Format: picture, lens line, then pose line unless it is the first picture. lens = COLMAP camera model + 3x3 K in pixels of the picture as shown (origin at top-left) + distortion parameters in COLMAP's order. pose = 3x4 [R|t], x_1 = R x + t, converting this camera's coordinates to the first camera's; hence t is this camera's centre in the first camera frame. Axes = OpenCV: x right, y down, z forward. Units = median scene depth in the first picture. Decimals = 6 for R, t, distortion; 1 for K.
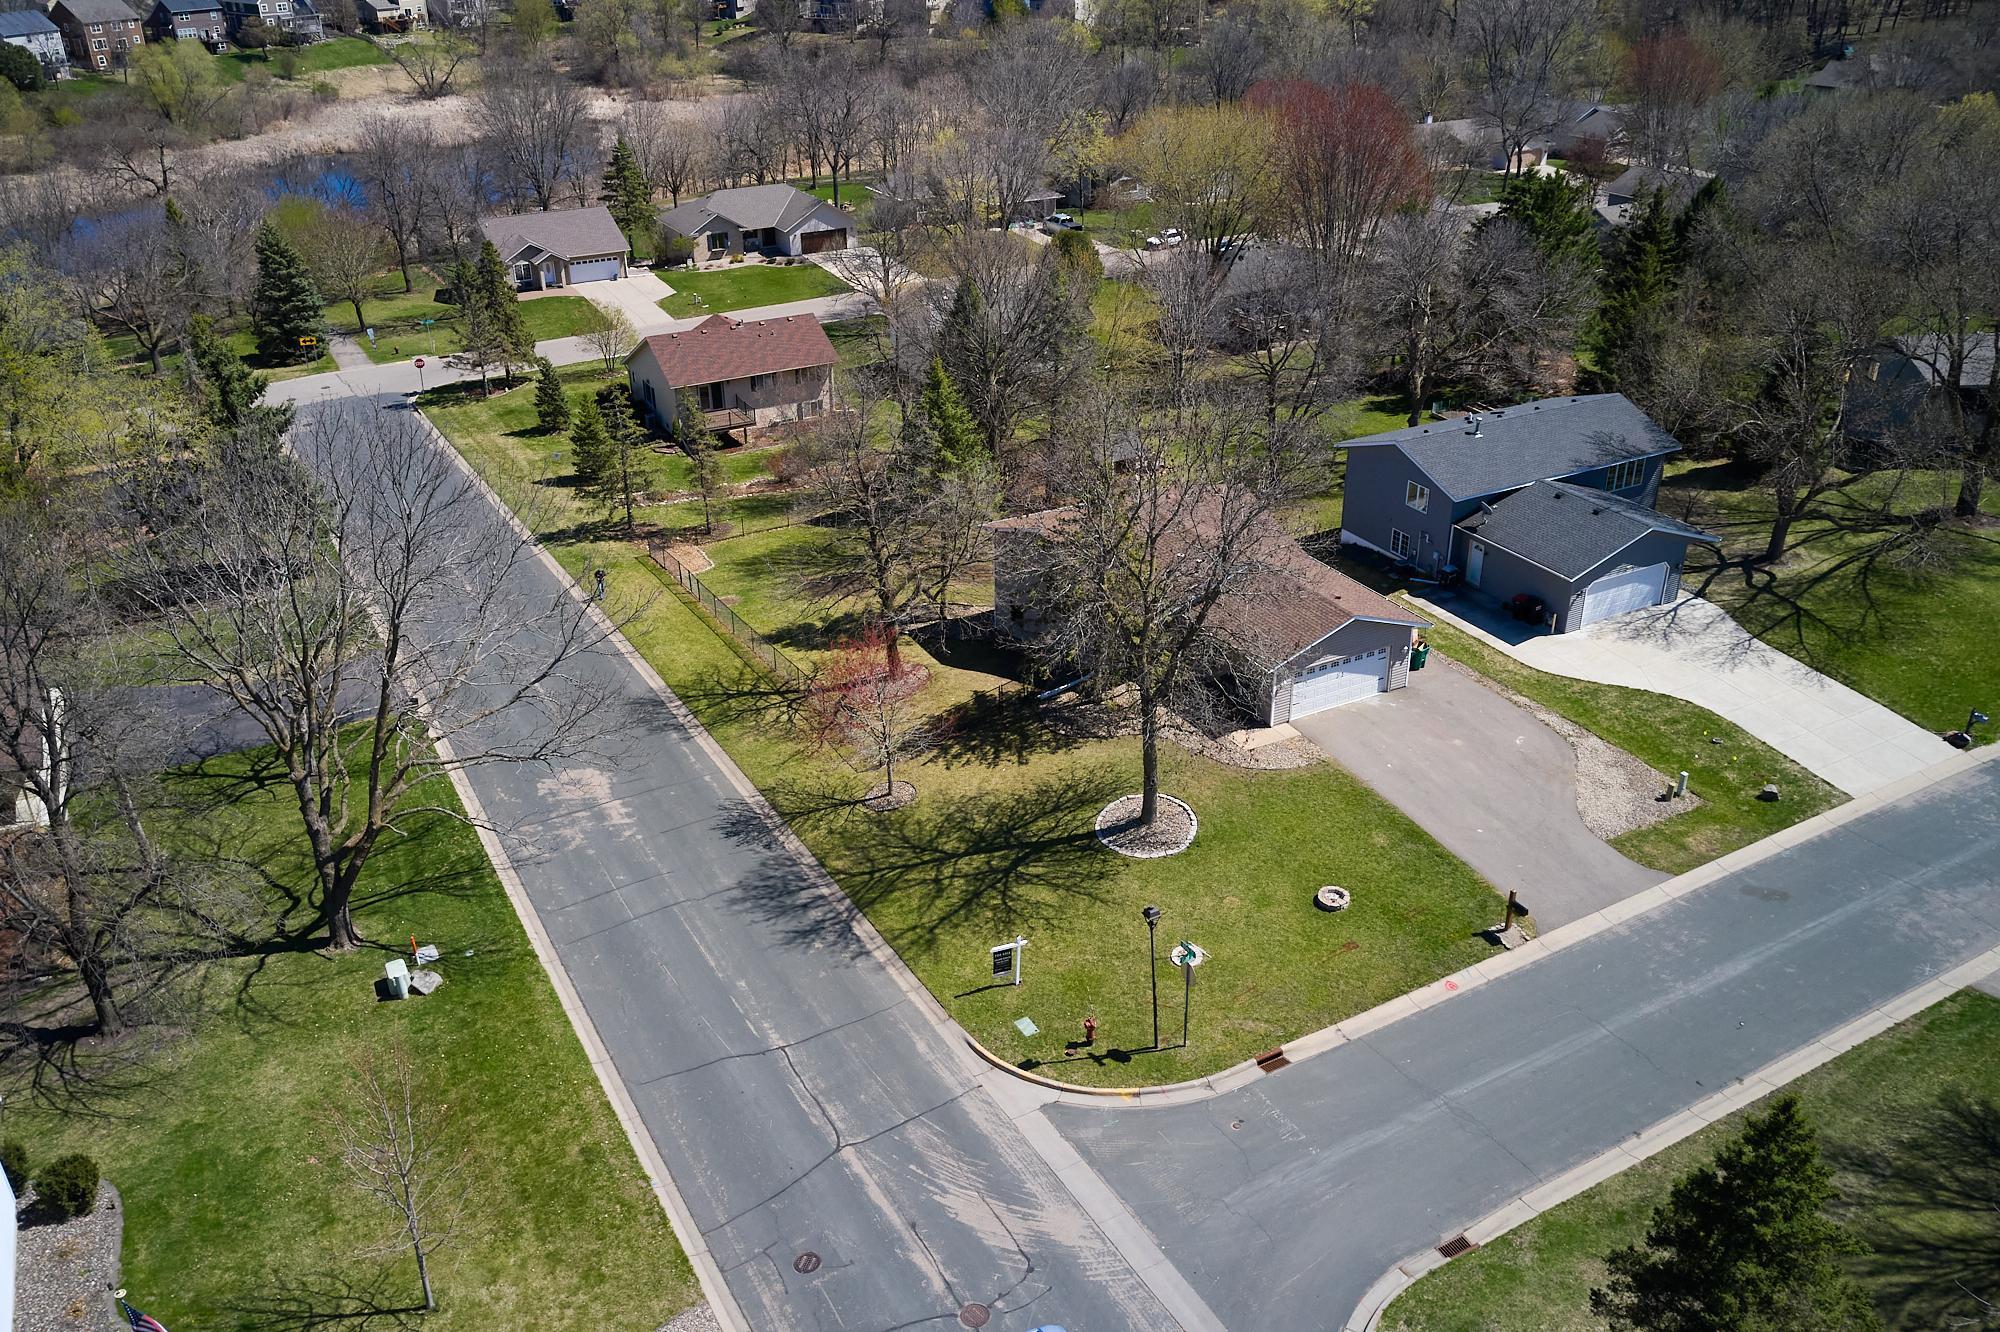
lens RADIAL K [[1580.2, 0, 1000.2], [0, 1580.2, 670.2], [0, 0, 1]] dist [-0.008699, 0.007226]
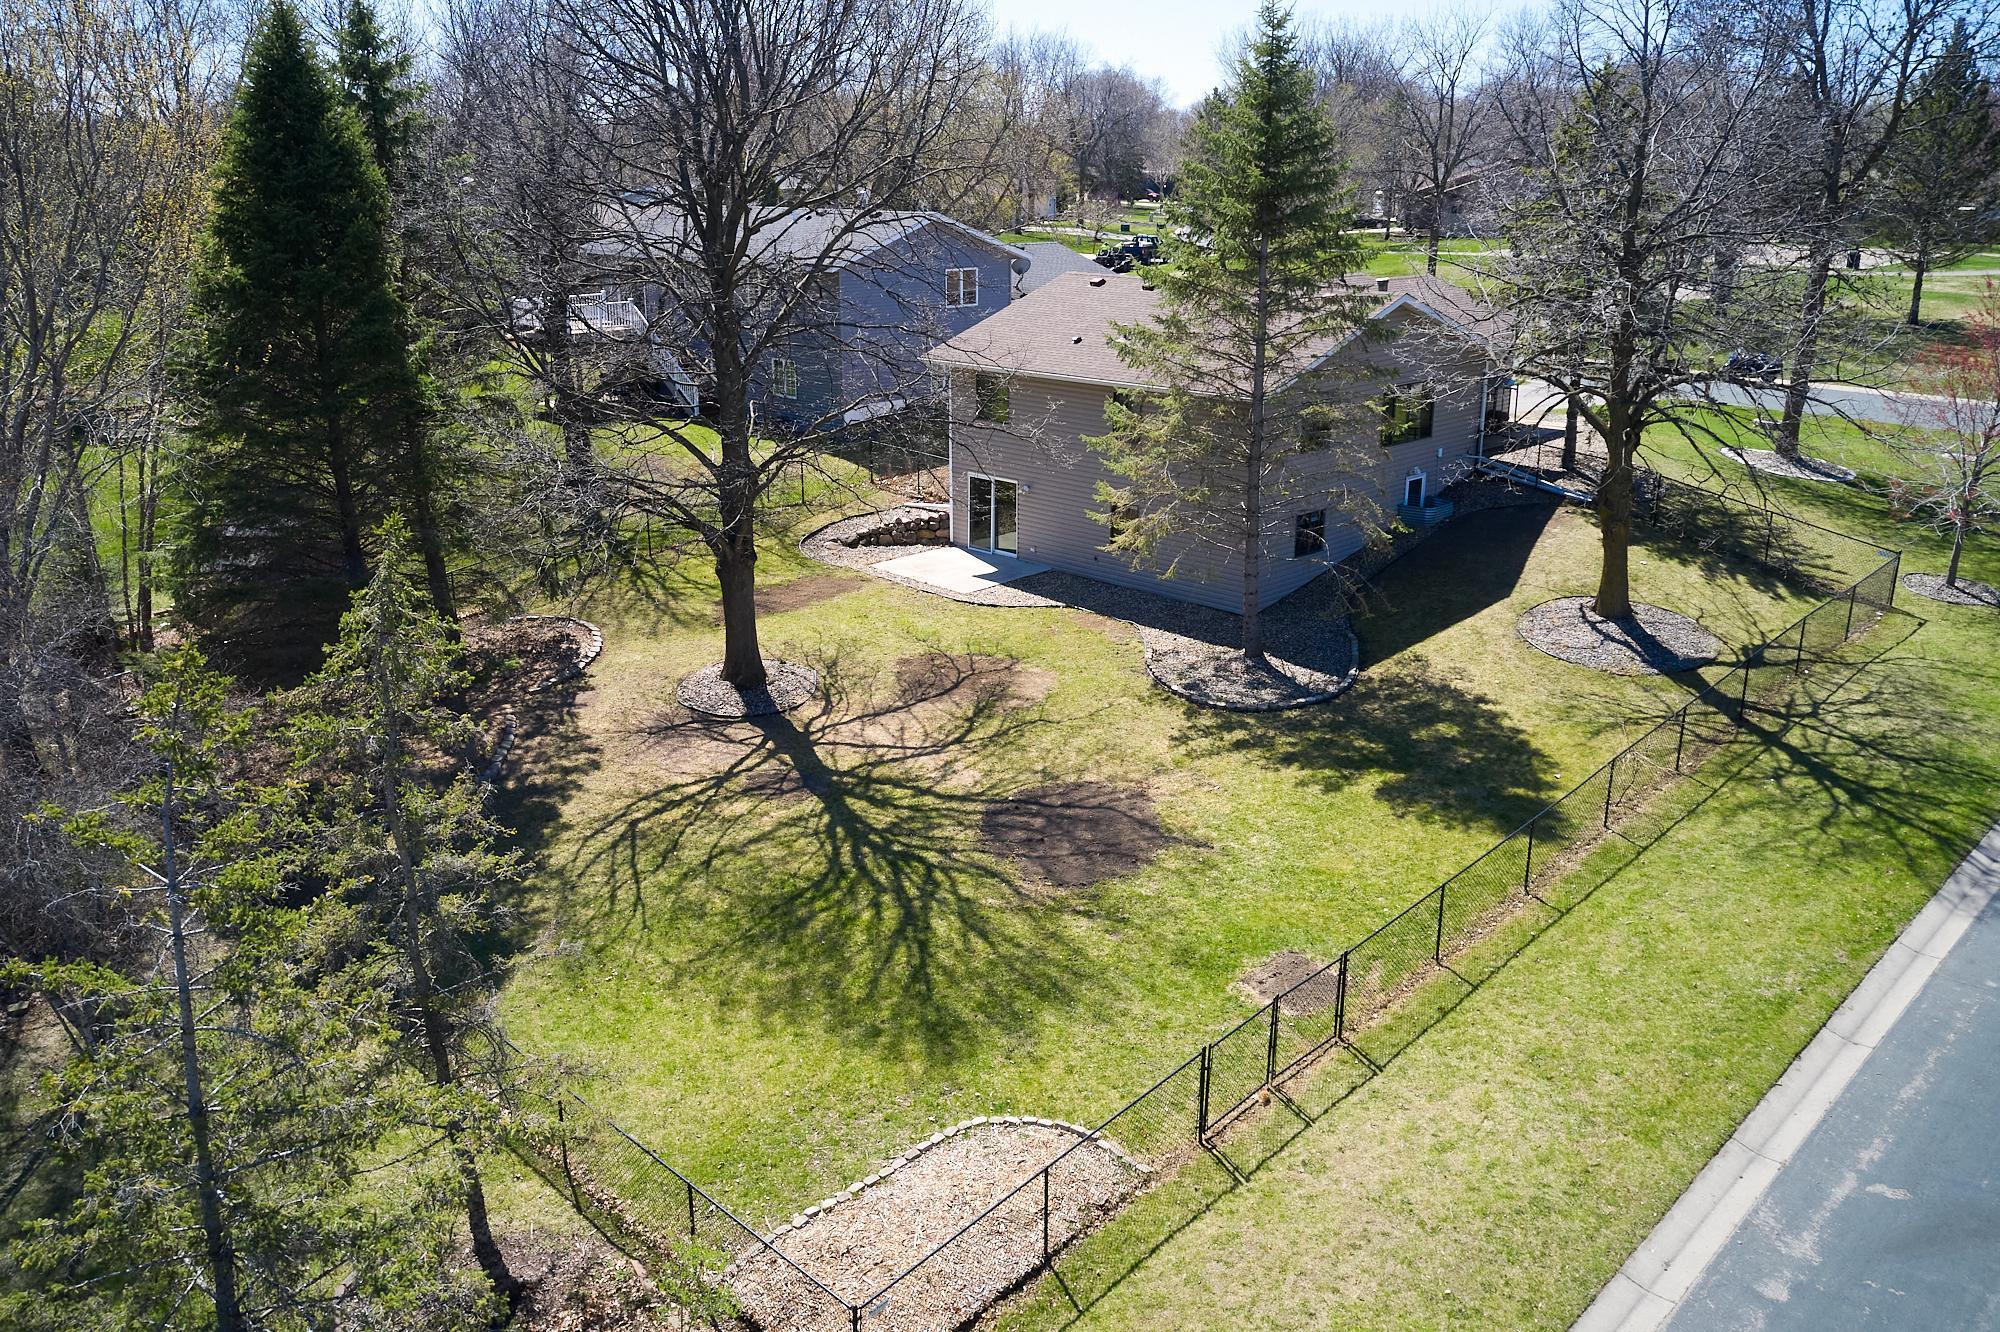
lens RADIAL K [[1580.2, 0, 981.8], [0, 1580.2, 684.1], [0, 0, 1]] dist [-0.008699, 0.007226]
pose [[-0.287079, -0.291219, 0.912566, -0.568439], [0.443541, 0.803977, 0.396097, -0.316800], [-0.849033, 0.518471, -0.101638, 1.519116]]
